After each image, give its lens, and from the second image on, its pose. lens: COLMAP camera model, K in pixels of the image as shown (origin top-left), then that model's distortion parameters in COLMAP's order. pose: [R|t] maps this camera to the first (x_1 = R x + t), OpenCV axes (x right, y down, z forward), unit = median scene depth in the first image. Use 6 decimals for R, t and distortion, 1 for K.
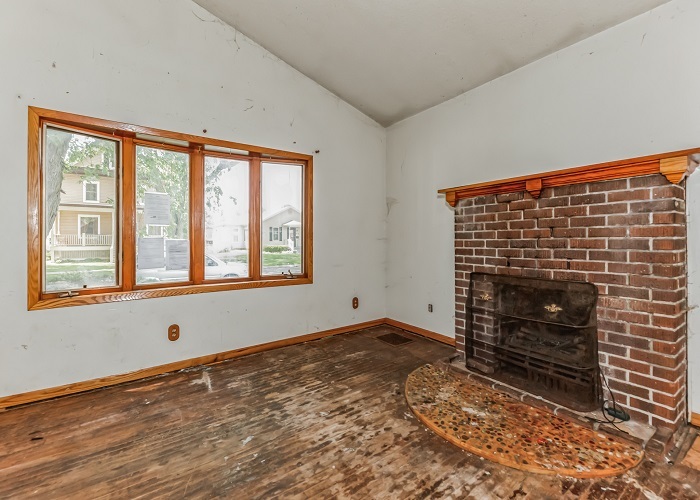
lens RADIAL K [[303.4, 0, 346.1], [0, 303.4, 240.8], [0, 0, 1]] dist [-0.002680, -0.000573]
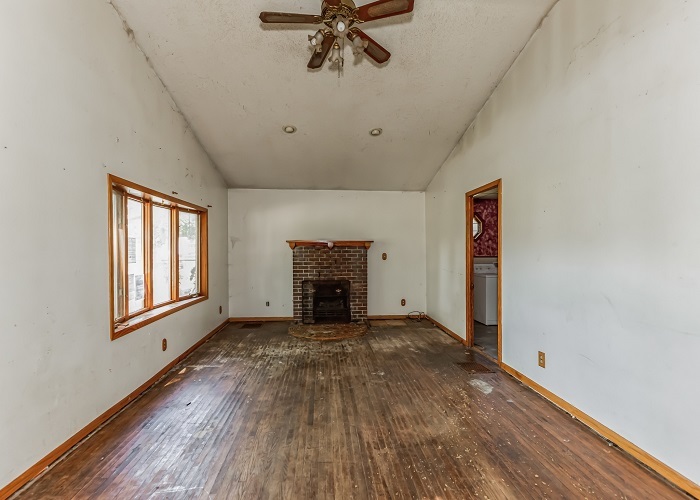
lens RADIAL K [[303.4, 0, 346.1], [0, 303.4, 240.8], [0, 0, 1]] dist [-0.002680, -0.000573]
pose [[0.509251, 0.030026, 0.860094, -1.477265], [0.000700, 0.999376, -0.035303, -0.117834], [-0.860618, 0.018580, 0.508913, -0.420945]]
